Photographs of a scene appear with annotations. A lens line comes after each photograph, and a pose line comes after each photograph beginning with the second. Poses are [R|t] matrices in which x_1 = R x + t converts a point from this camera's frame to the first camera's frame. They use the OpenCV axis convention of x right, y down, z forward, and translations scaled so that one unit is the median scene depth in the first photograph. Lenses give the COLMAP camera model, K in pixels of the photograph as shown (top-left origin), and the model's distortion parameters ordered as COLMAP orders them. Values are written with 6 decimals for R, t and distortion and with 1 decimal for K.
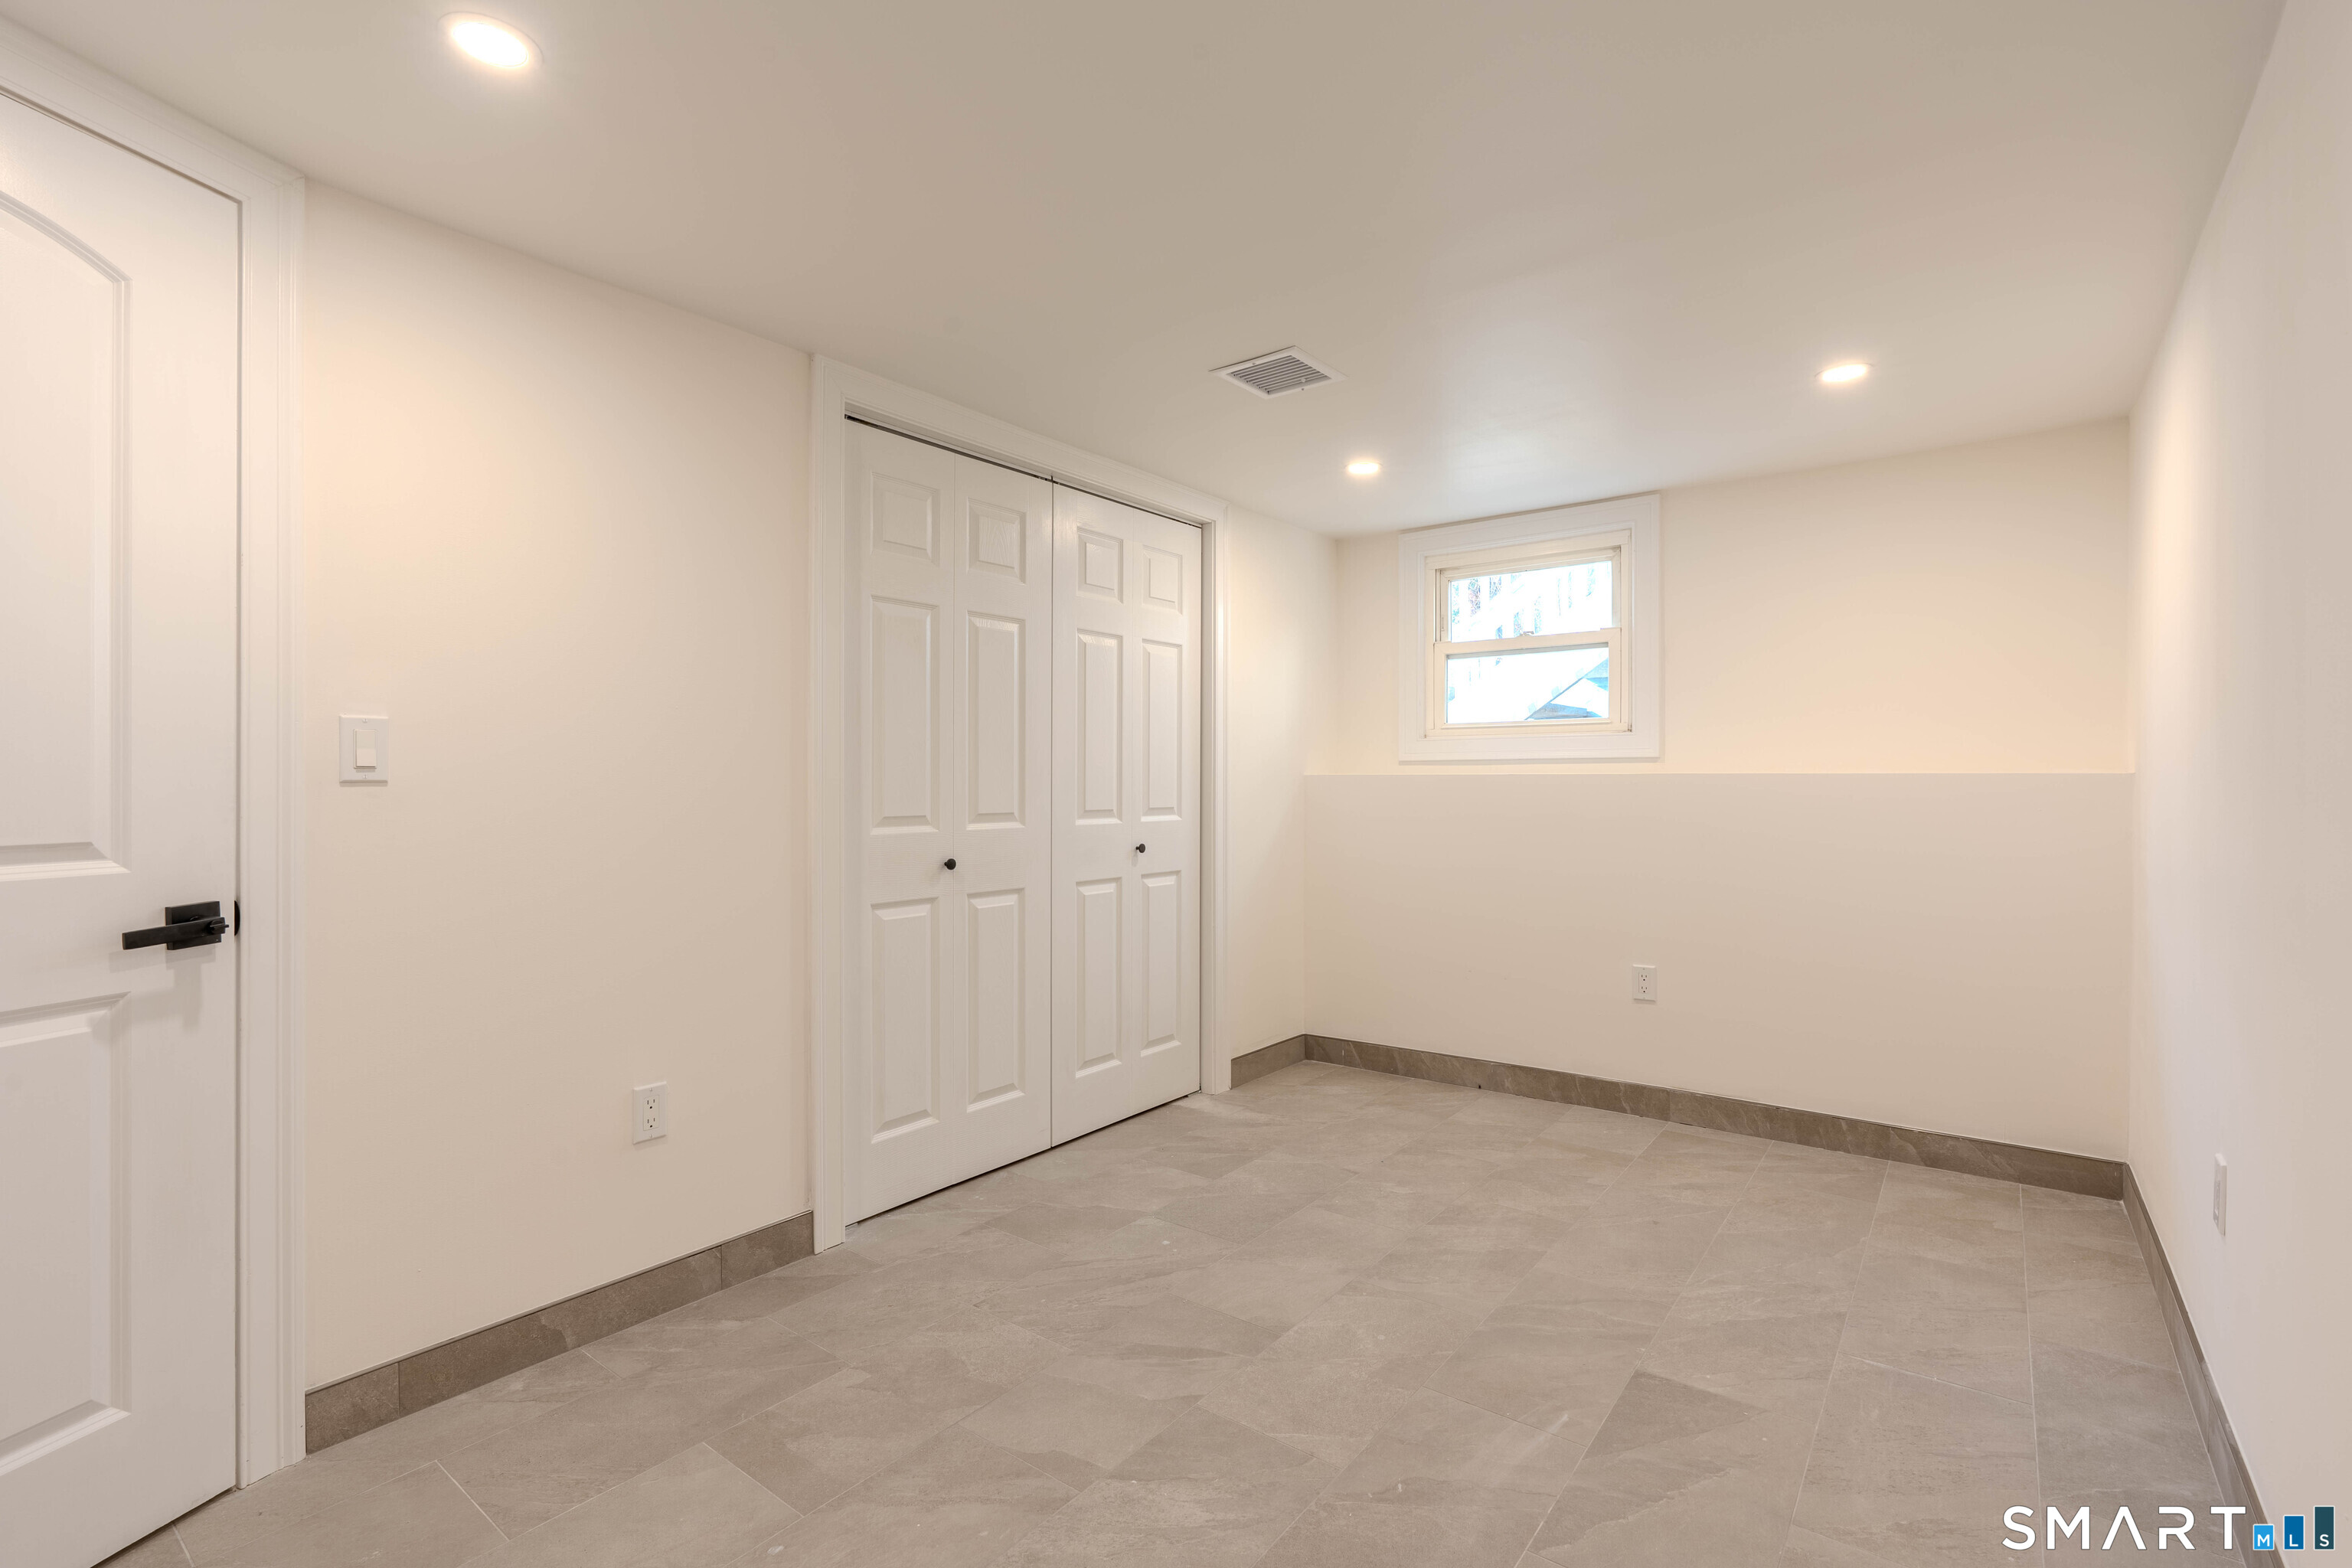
lens RADIAL K [[1061.9, 0, 1174.8], [0, 1061.9, 782.7], [0, 0, 1]] dist [-0.012364, 0.004542]
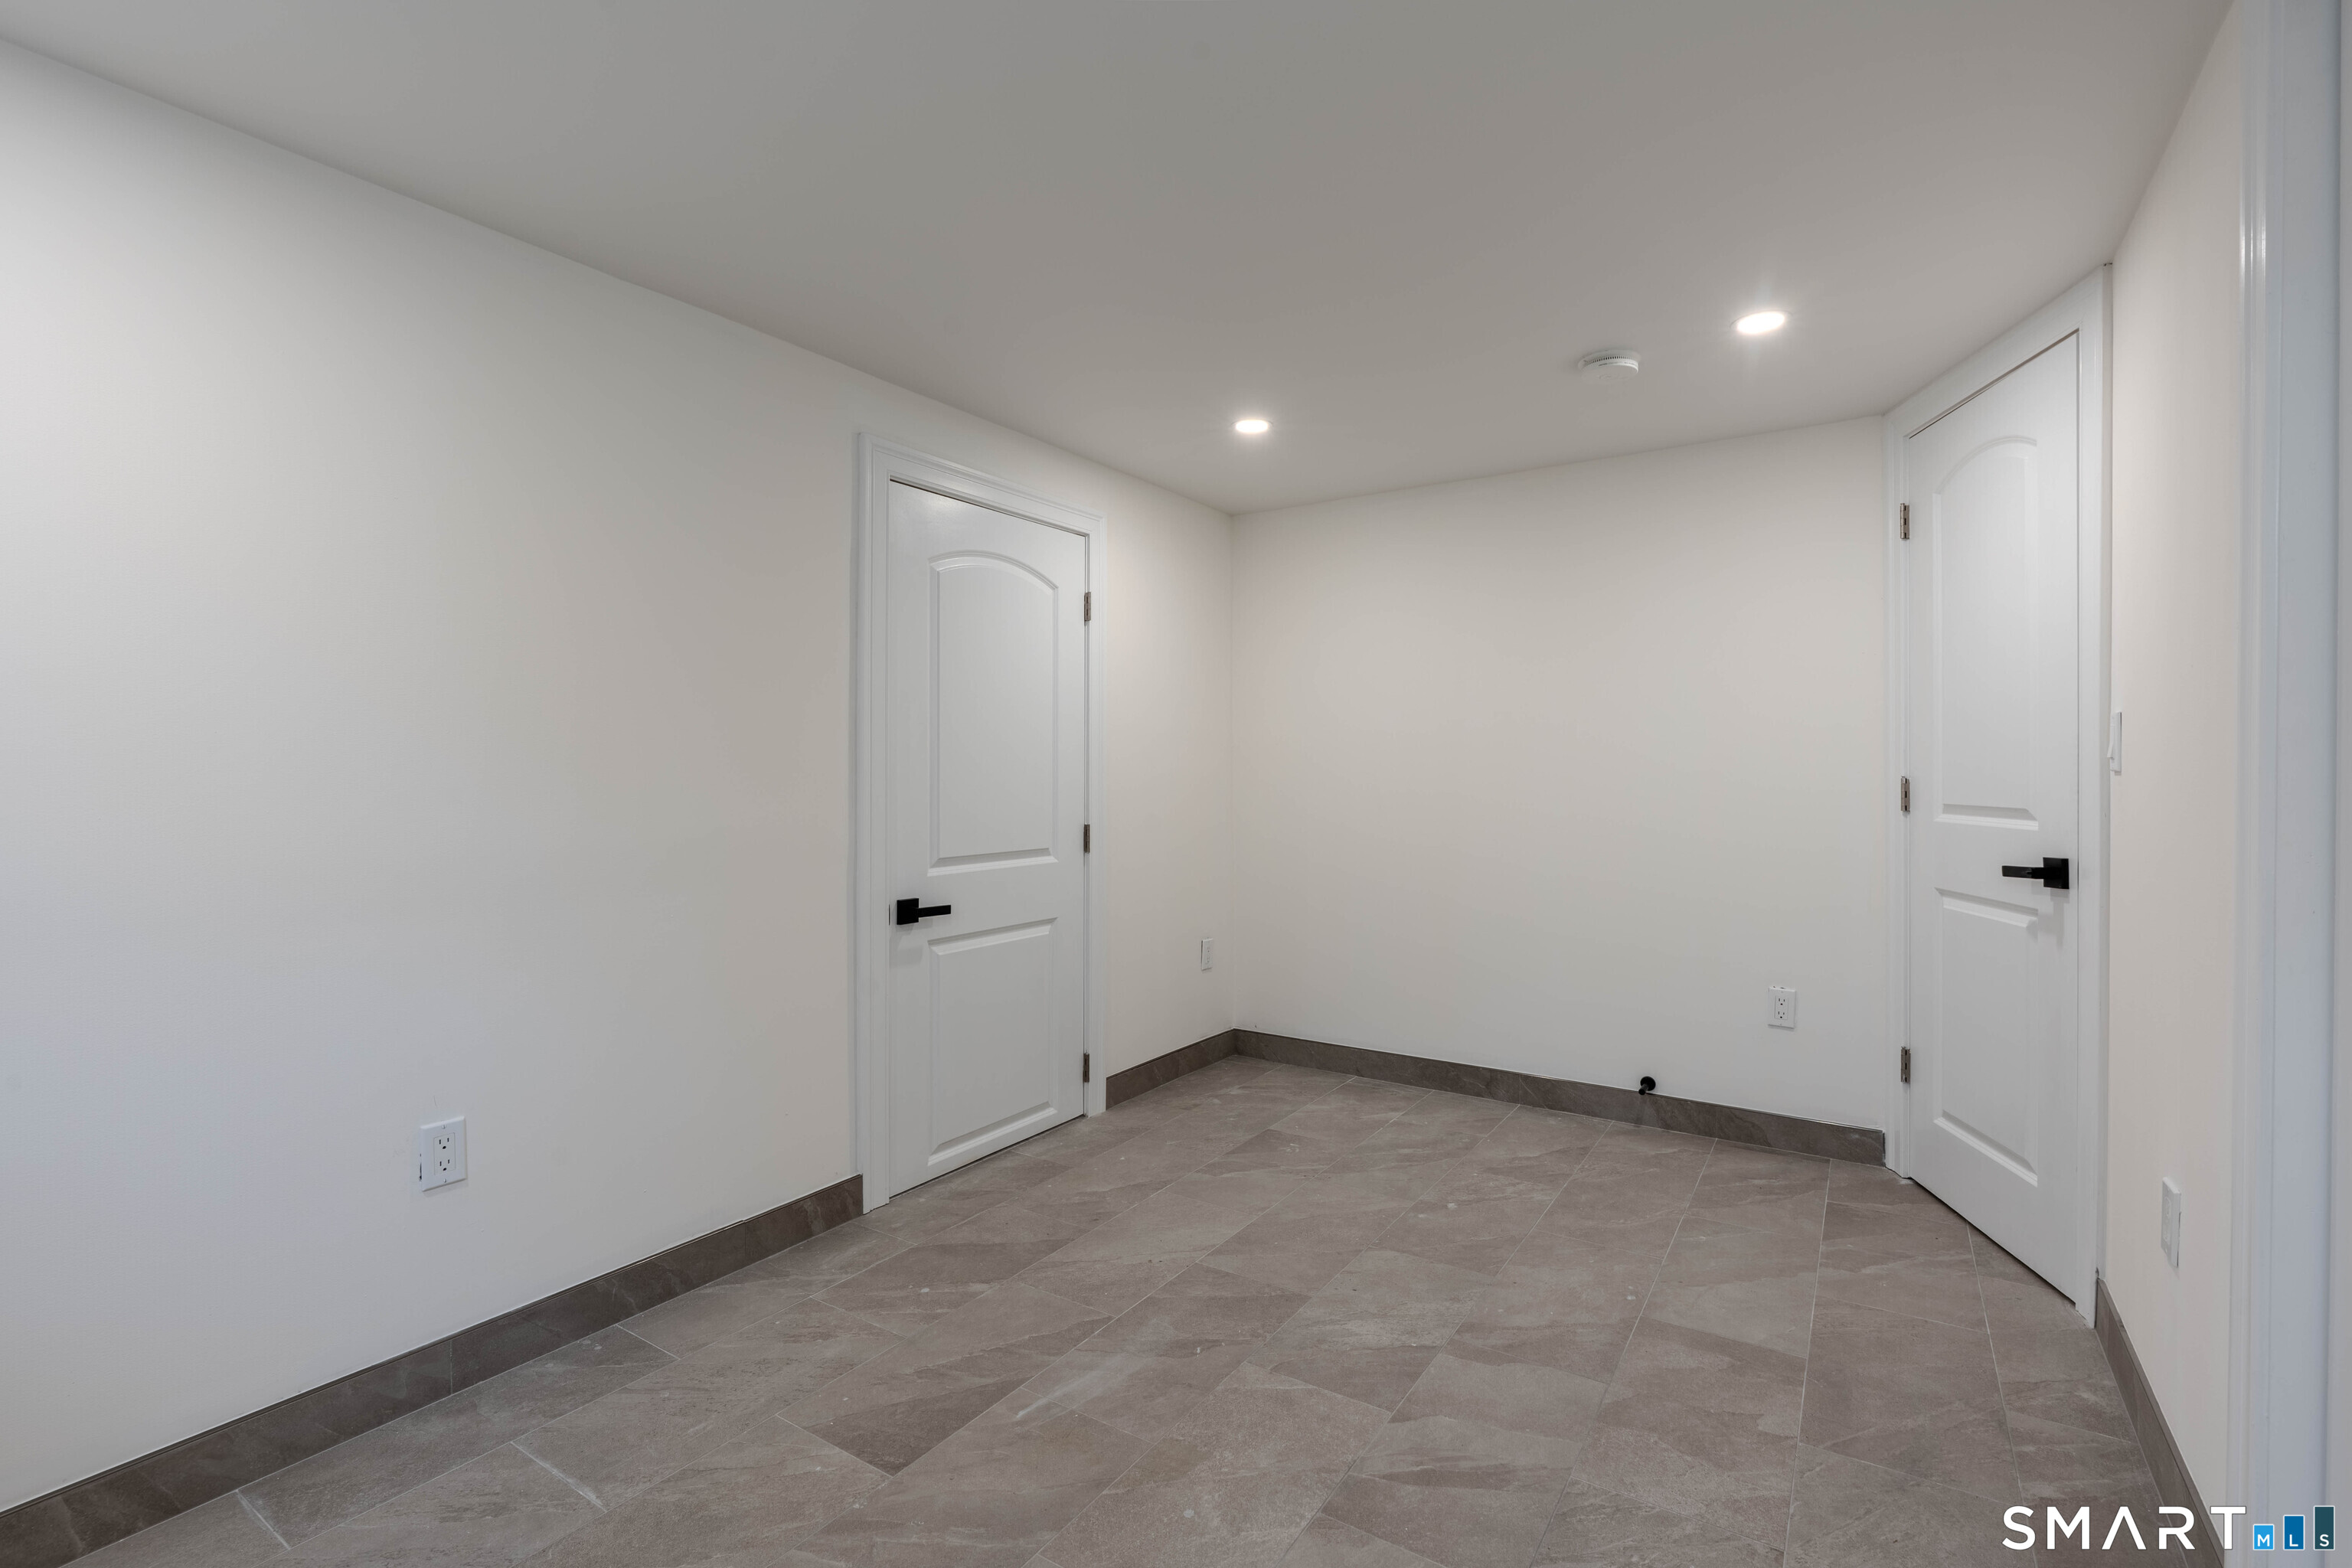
lens RADIAL K [[1061.9, 0, 1174.8], [0, 1061.9, 782.7], [0, 0, 1]] dist [-0.012364, 0.004542]
pose [[-0.997269, 0.003718, -0.073758, 0.269526], [0.002722, 0.999904, 0.013607, -0.005594], [0.073802, 0.013369, -0.997183, 1.815520]]
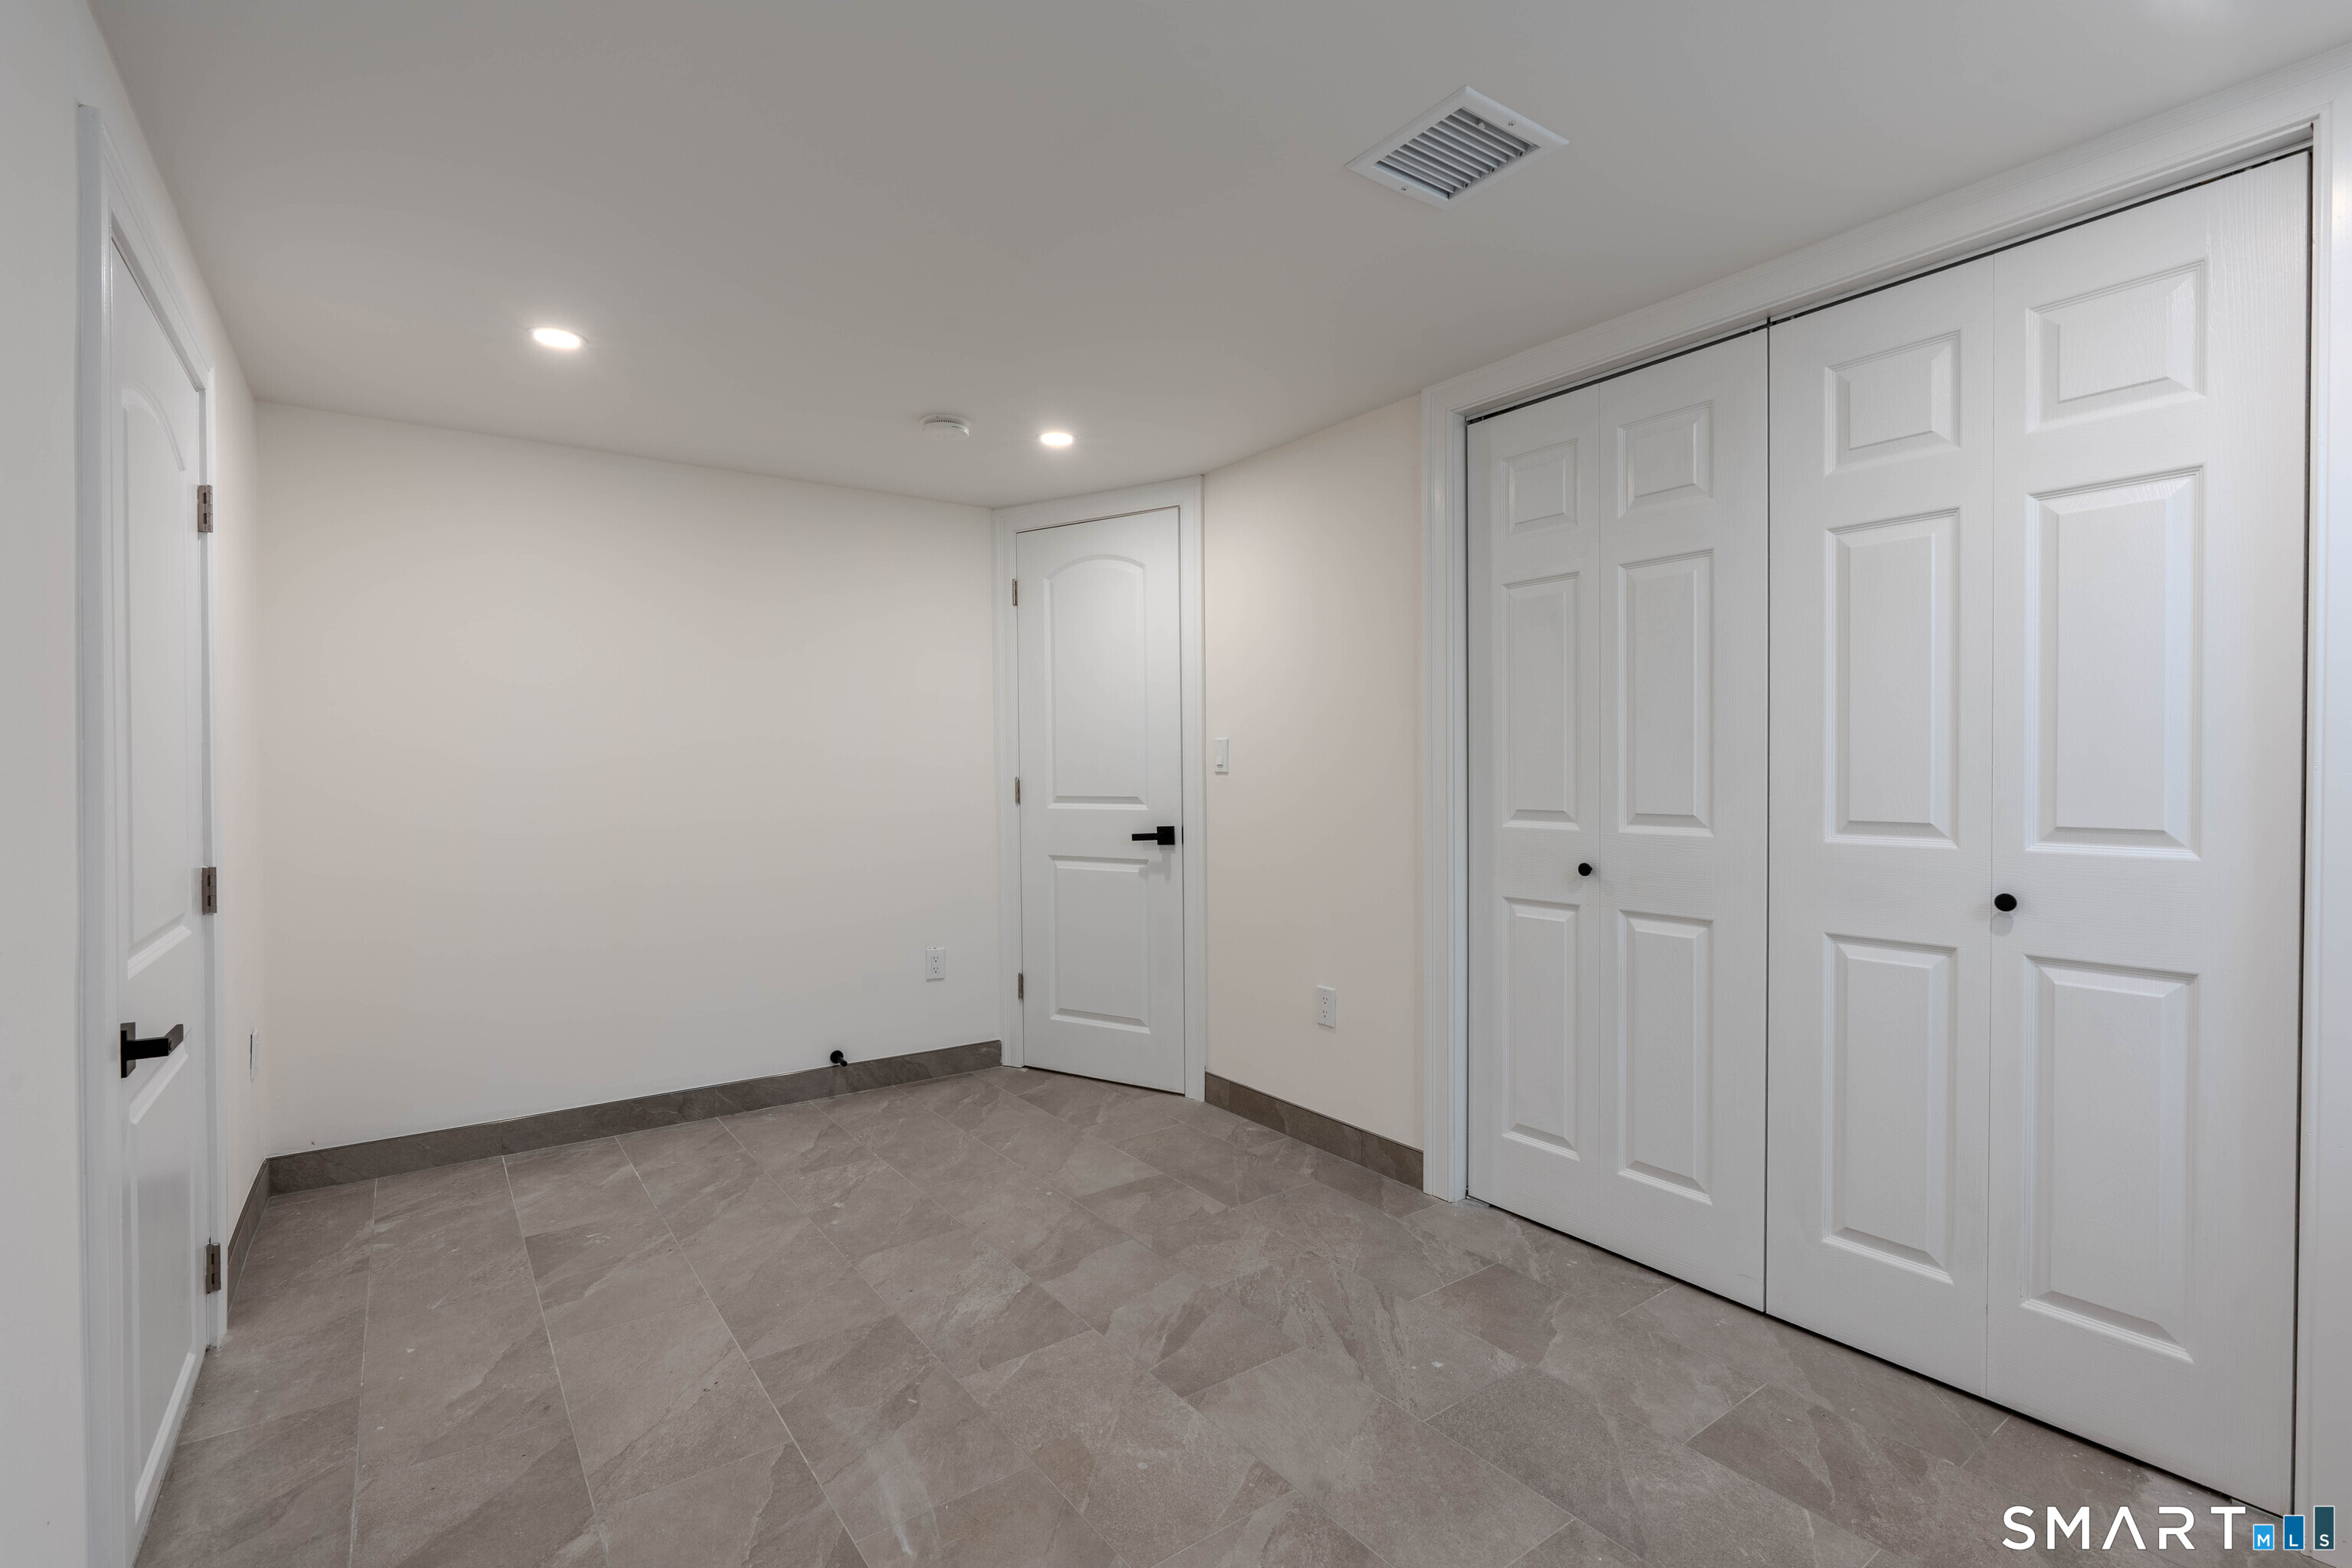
lens RADIAL K [[1061.9, 0, 1174.8], [0, 1061.9, 782.7], [0, 0, 1]] dist [-0.012364, 0.004542]
pose [[-0.278852, 0.014686, -0.960222, 0.996806], [0.003059, 0.999892, 0.014405, -0.009543], [0.960329, 0.001079, -0.278867, 1.301824]]
